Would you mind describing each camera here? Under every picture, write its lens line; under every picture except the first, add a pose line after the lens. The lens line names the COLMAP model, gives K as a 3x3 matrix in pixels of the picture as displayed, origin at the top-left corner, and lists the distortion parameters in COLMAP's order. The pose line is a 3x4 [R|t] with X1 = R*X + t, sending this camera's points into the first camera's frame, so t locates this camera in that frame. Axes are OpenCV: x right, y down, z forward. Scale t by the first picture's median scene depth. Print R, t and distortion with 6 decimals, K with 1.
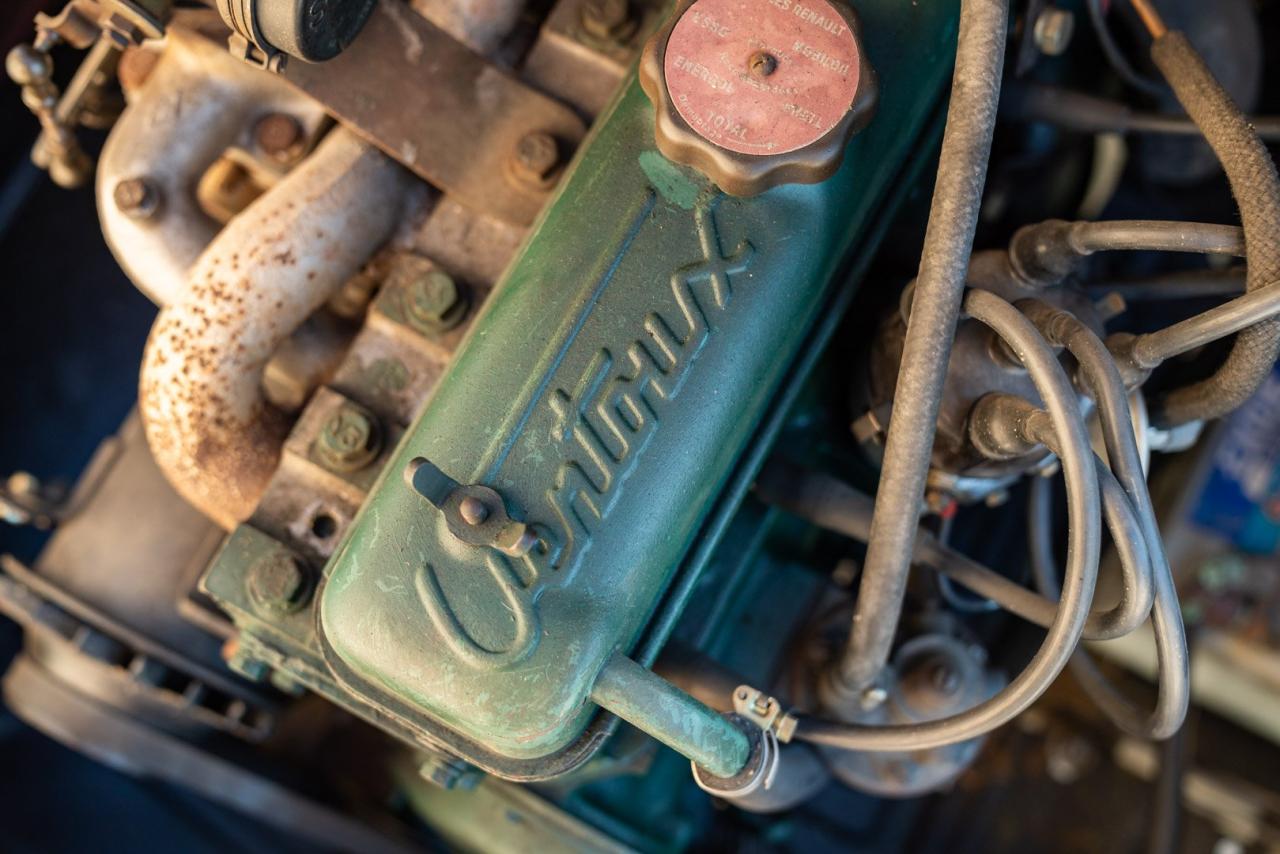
lens RADIAL K [[1715.0, 0, 640.0], [0, 1715.0, 427.0], [0, 0, 1]] dist [0.042024, -0.007172]
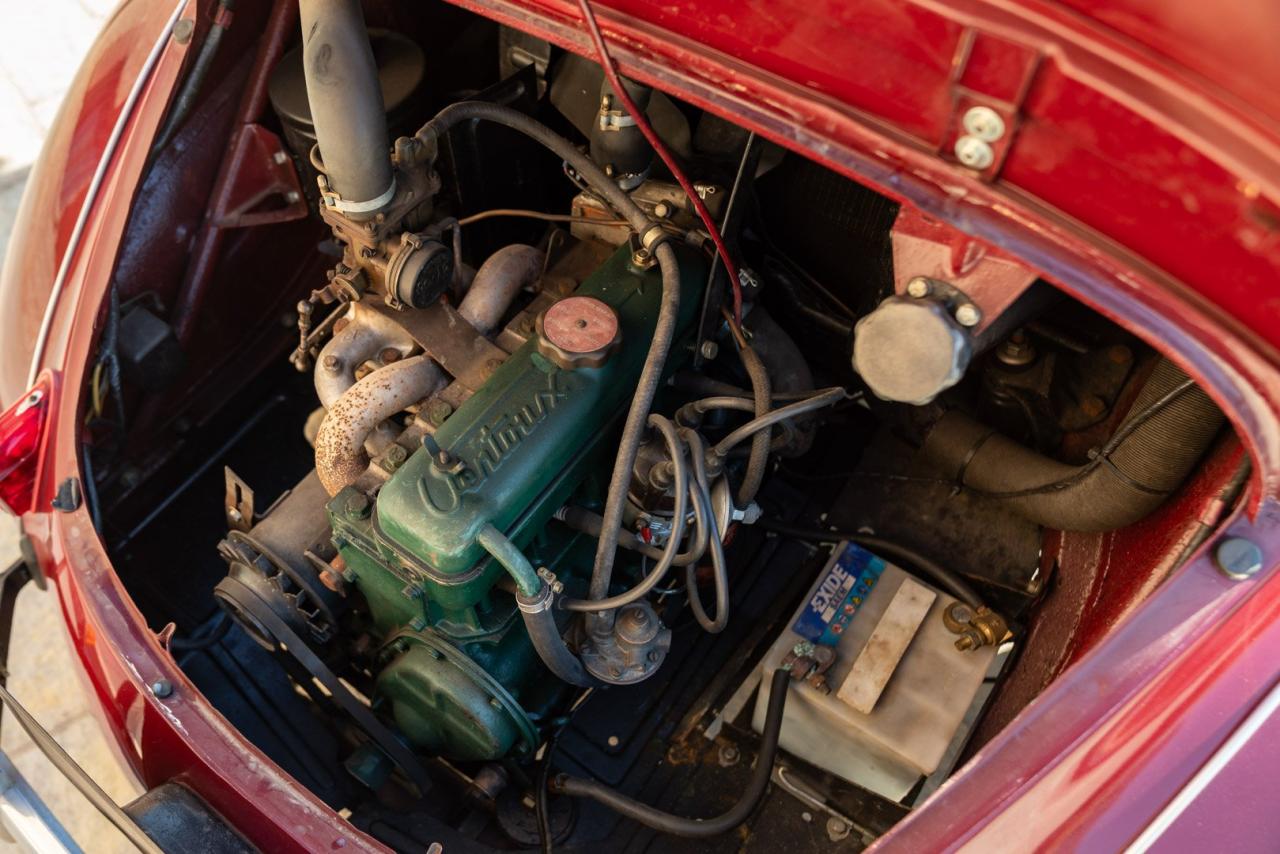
lens RADIAL K [[3276.1, 0, 640.0], [0, 3276.1, 427.0], [0, 0, 1]] dist [-0.050545, -0.413544]
pose [[0.989078, 0.109468, -0.098702, 0.651654], [-0.144403, 0.853903, -0.499997, 2.345980], [0.029549, 0.508789, 0.860384, -3.142763]]
